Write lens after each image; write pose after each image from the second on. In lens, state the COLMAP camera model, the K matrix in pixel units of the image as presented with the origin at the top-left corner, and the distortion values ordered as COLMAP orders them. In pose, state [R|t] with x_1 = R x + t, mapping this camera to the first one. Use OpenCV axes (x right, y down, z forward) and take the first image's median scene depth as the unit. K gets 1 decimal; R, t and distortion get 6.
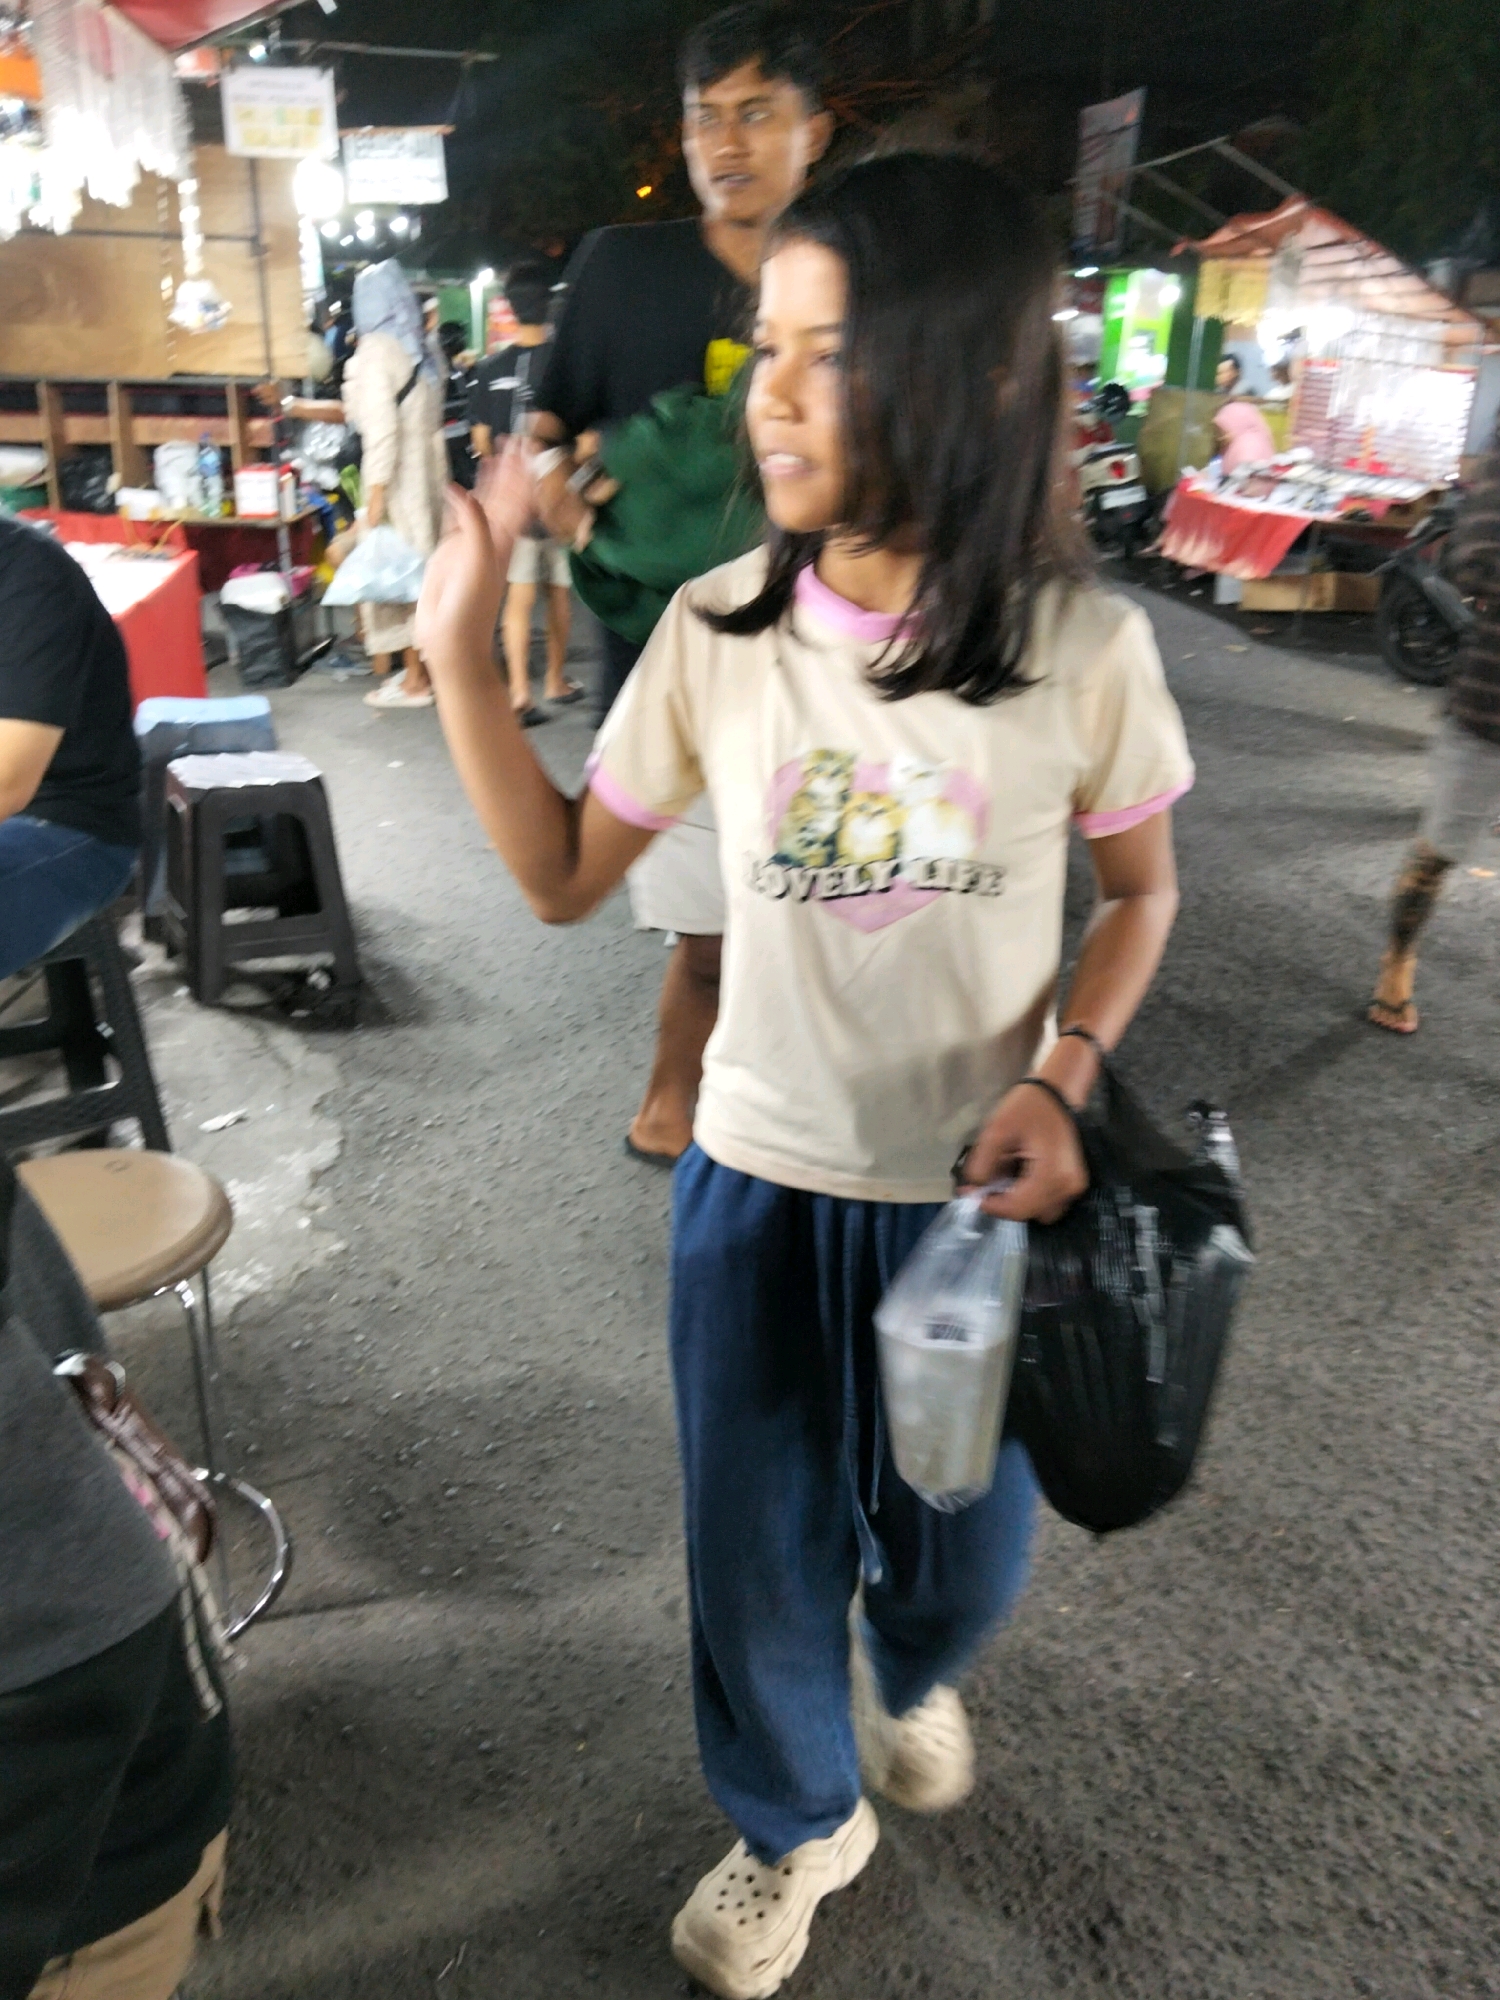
lens RADIAL K [[1679.7, 0, 745.0], [0, 1679.7, 1025.8], [0, 0, 1]] dist [0.032102, -0.097805]
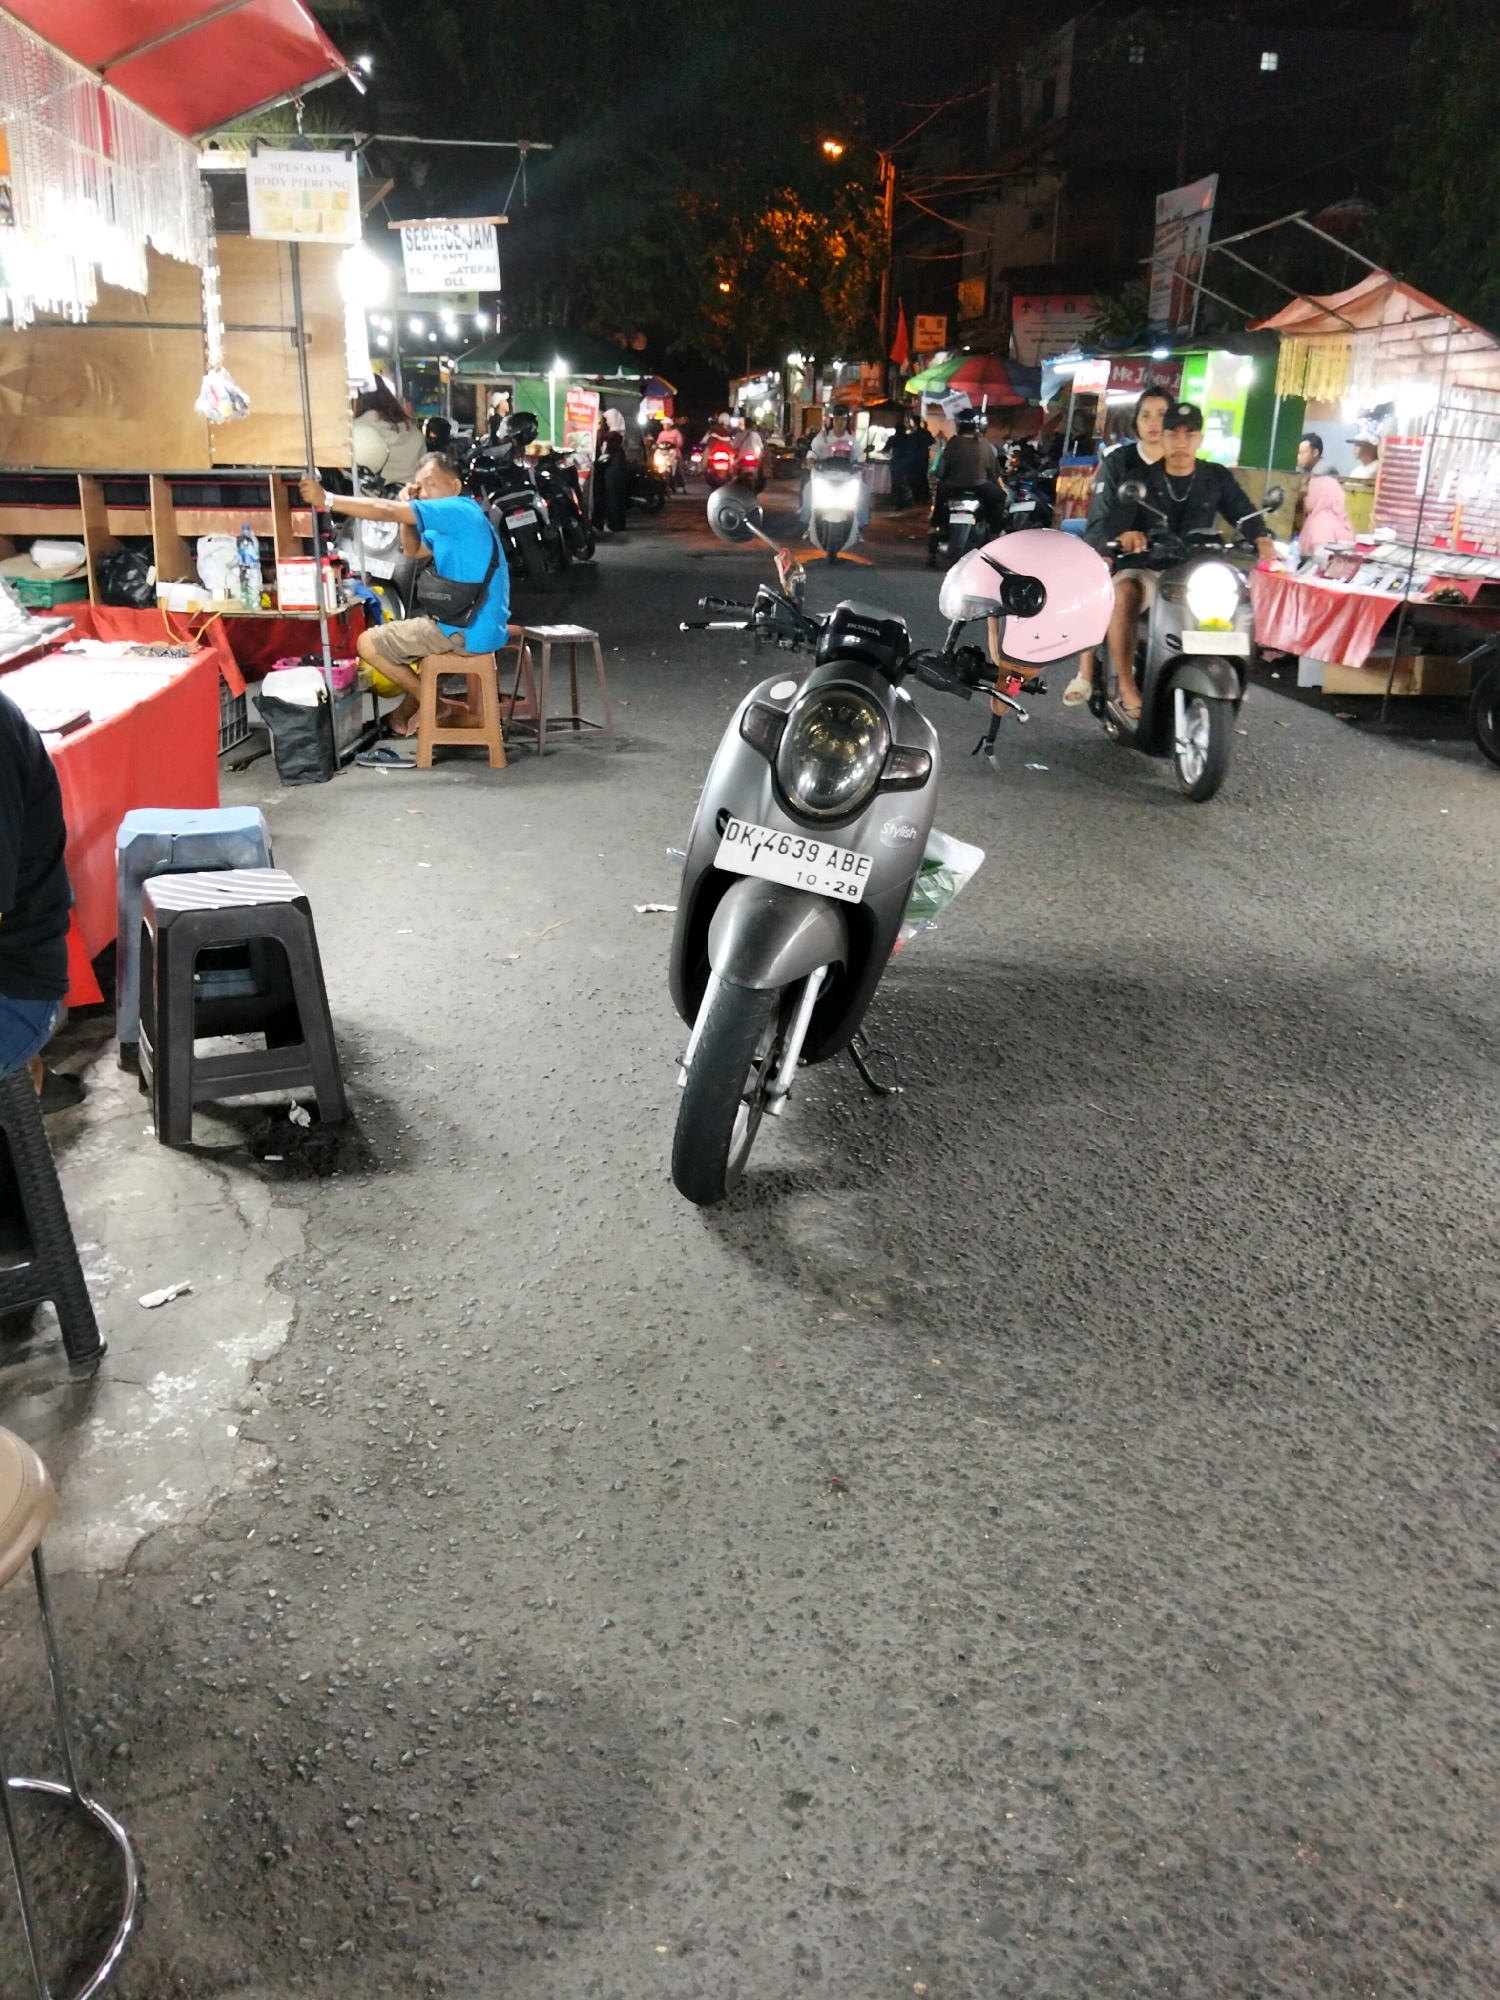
lens RADIAL K [[1677.3, 0, 736.8], [0, 1677.3, 998.1], [0, 0, 1]] dist [0.005112, -0.048278]
pose [[0.998635, 0.004174, -0.052072, 0.026990], [-0.007250, 0.998230, -0.059024, -0.038616], [0.051734, 0.059321, 0.996897, 0.104136]]
